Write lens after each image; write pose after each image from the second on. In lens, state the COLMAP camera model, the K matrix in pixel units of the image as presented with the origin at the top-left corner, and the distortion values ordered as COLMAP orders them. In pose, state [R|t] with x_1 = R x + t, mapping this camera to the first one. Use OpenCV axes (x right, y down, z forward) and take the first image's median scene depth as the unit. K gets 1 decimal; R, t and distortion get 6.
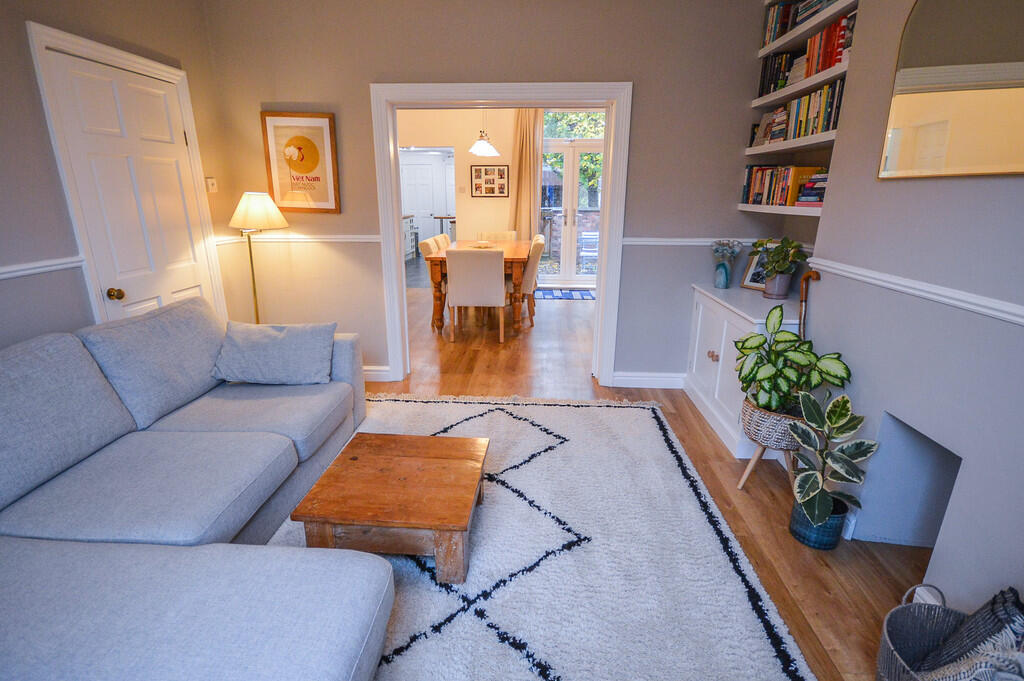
lens RADIAL K [[493.1, 0, 510.1], [0, 493.1, 337.5], [0, 0, 1]] dist [0.000957, -0.002958]
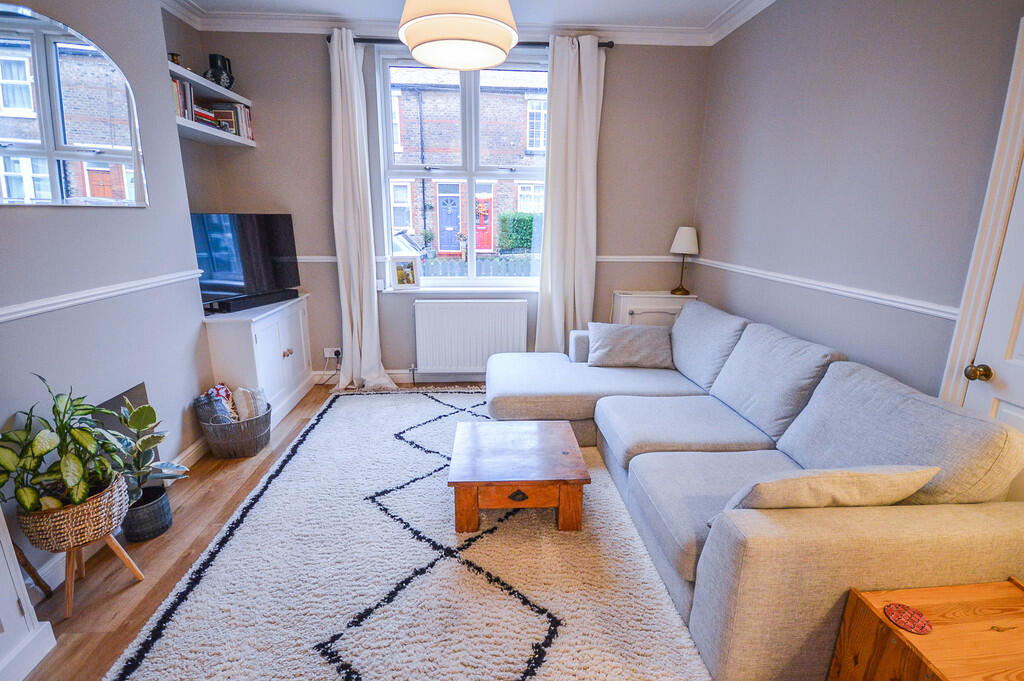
lens RADIAL K [[493.1, 0, 511.5], [0, 493.1, 340.5], [0, 0, 1]] dist [0.000957, -0.002958]
pose [[-0.992005, 0.015787, -0.125204, -0.052302], [-0.049241, 0.865076, 0.499218, -0.545777], [0.116193, 0.501392, -0.857383, 1.825370]]
